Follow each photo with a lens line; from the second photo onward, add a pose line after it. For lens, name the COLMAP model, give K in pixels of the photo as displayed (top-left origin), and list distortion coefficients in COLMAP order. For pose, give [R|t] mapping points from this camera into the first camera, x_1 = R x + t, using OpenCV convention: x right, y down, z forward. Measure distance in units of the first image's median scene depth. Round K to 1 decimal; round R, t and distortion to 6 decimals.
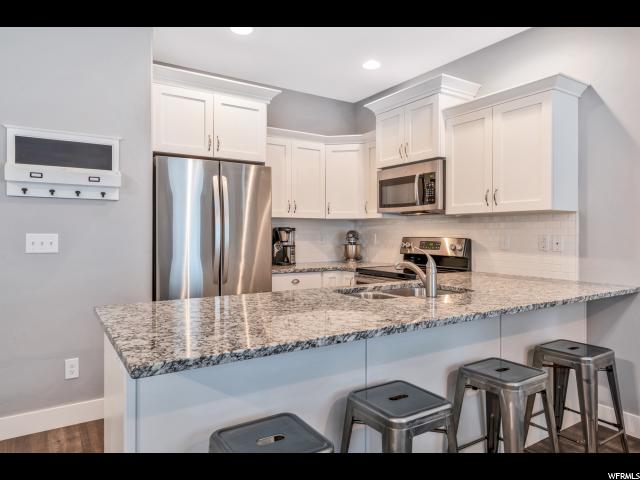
lens RADIAL K [[410.0, 0, 321.4], [0, 410.0, 237.1], [0, 0, 1]] dist [-0.007887, -0.001991]
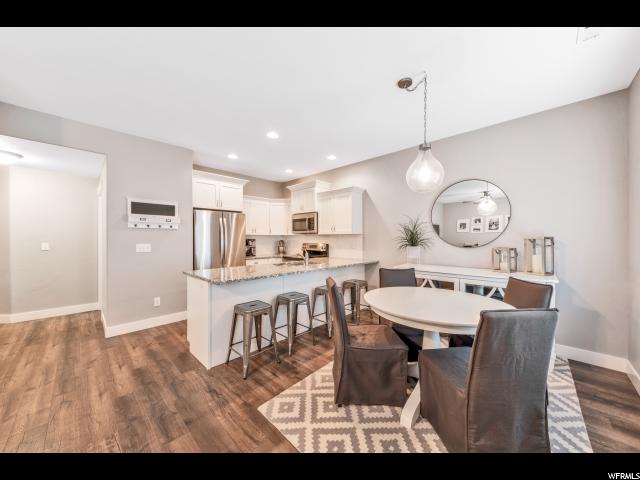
lens RADIAL K [[228.8, 0, 324.1], [0, 228.8, 239.8], [0, 0, 1]] dist [0.001437, 0.000010]
pose [[0.970352, -0.003626, 0.241669, -0.003300], [0.004537, 0.999985, -0.003217, -0.017511], [-0.241653, 0.004218, 0.970353, -0.379927]]
